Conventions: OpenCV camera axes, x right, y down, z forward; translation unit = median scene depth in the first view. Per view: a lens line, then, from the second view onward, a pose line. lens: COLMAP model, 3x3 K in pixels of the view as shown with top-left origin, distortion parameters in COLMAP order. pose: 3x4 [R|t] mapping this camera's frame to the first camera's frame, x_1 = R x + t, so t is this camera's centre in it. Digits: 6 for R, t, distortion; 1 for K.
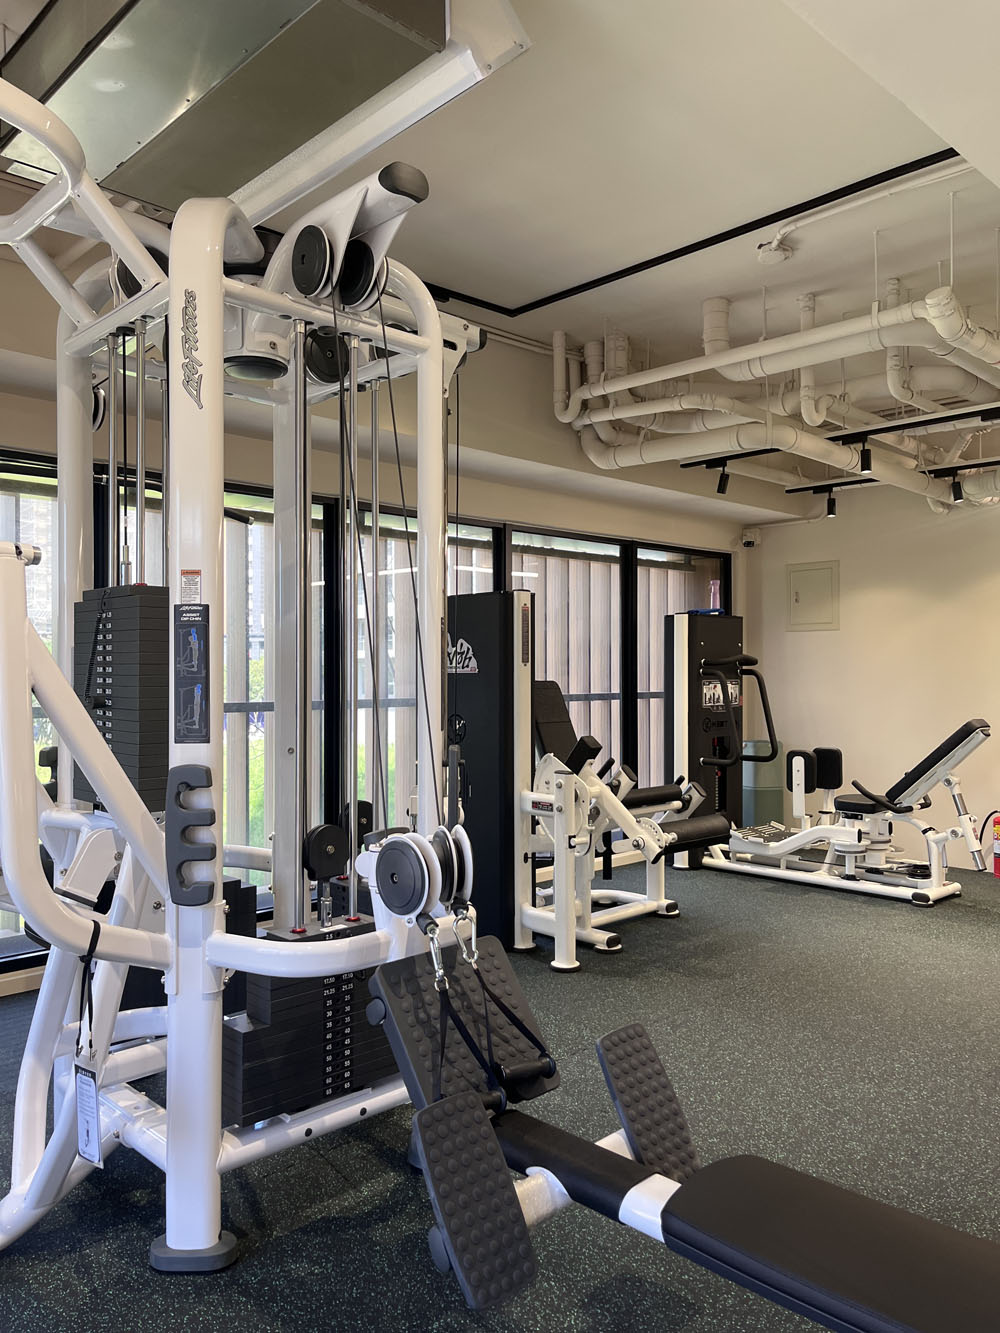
lens RADIAL K [[1016.6, 0, 513.2], [0, 1016.6, 662.1], [0, 0, 1]] dist [0.045341, -0.069778]
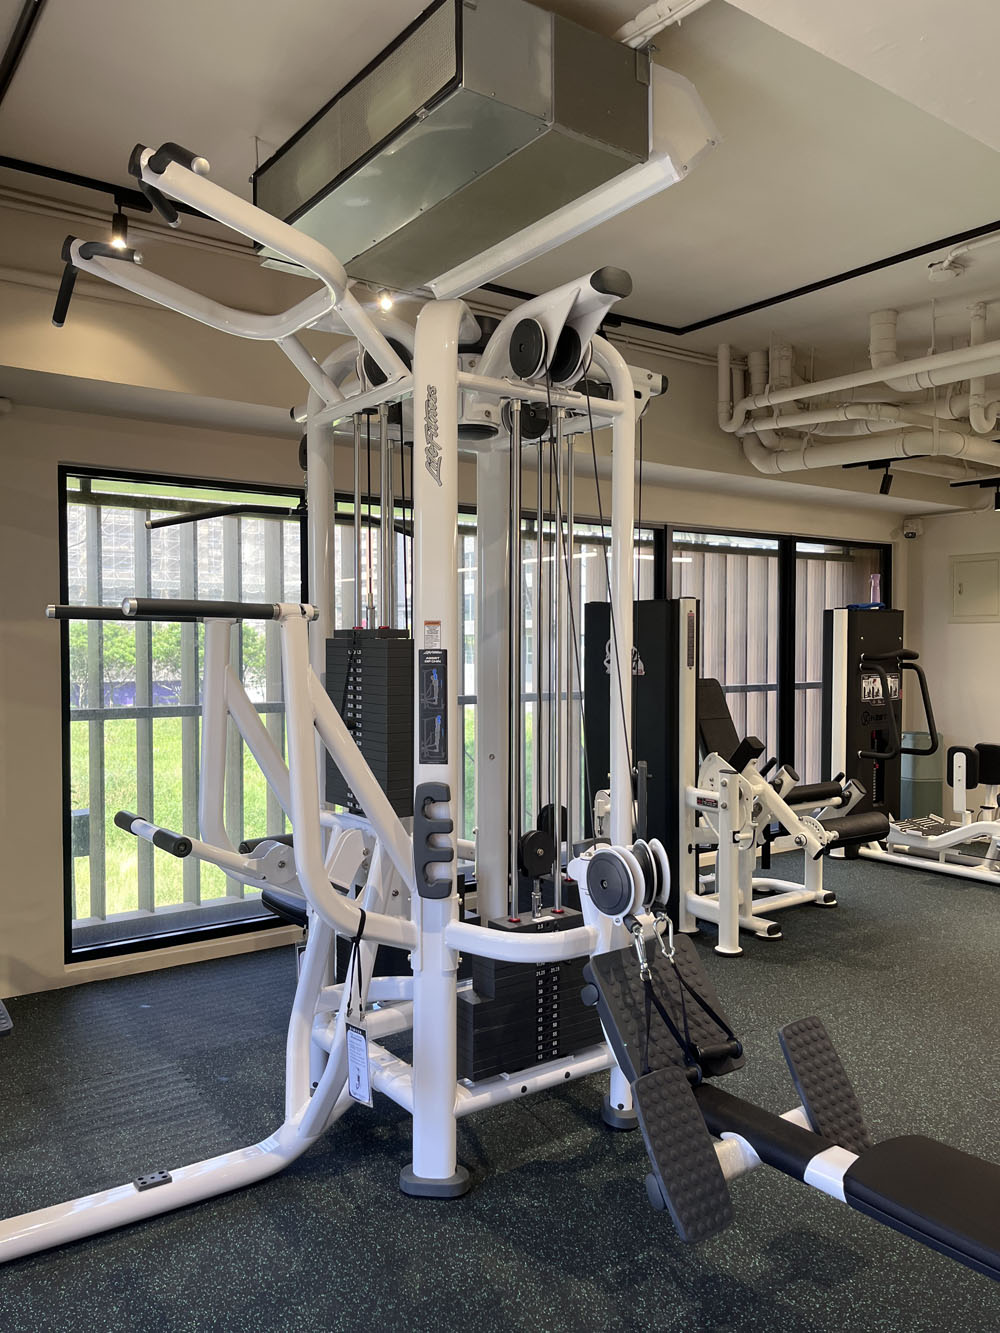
lens RADIAL K [[1016.6, 0, 503.2], [0, 1016.6, 665.4], [0, 0, 1]] dist [0.045341, -0.069778]
pose [[0.989438, 0.006275, -0.144817, -0.054022], [-0.001214, 0.999386, 0.035007, -0.072129], [0.144948, -0.034461, 0.988839, -0.156033]]
